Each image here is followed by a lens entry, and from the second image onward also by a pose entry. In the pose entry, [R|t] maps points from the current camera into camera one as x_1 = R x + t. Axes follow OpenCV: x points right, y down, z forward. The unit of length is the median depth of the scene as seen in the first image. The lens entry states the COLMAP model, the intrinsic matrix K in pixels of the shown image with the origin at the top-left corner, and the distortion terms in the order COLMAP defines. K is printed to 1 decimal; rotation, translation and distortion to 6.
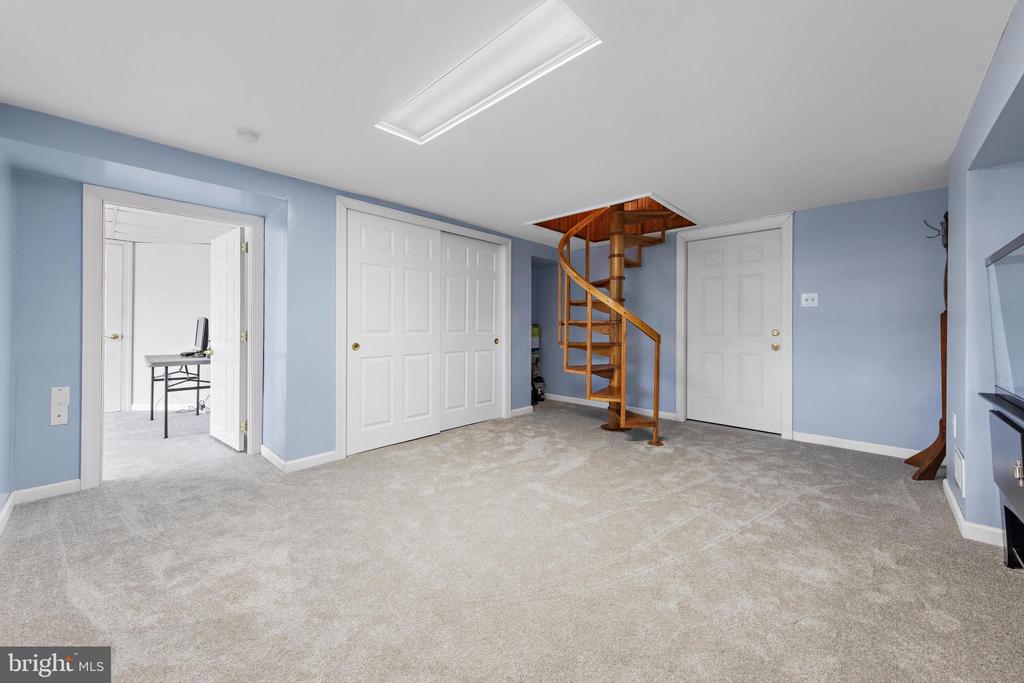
lens RADIAL K [[374.4, 0, 512.2], [0, 374.4, 330.3], [0, 0, 1]] dist [0.002970, 0.000000]
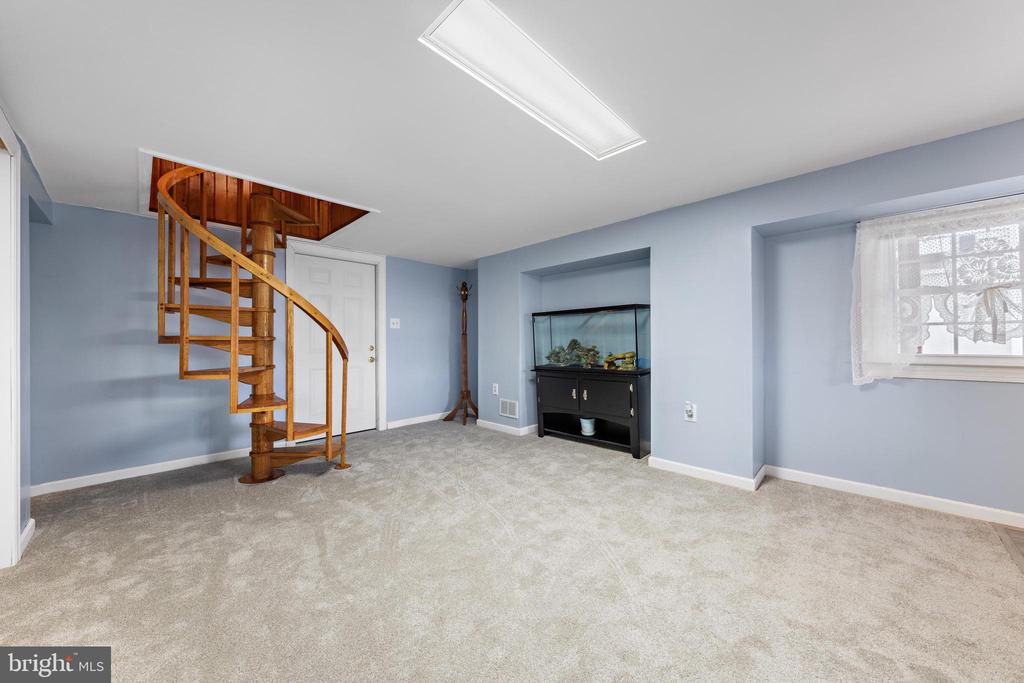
lens RADIAL K [[374.4, 0, 510.6], [0, 374.4, 340.1], [0, 0, 1]] dist [0.002970, 0.000000]
pose [[0.000689, -0.003208, 0.999995, -0.731845], [0.006691, 0.999972, 0.003203, -0.026792], [-0.999977, 0.006689, 0.000710, 0.721599]]
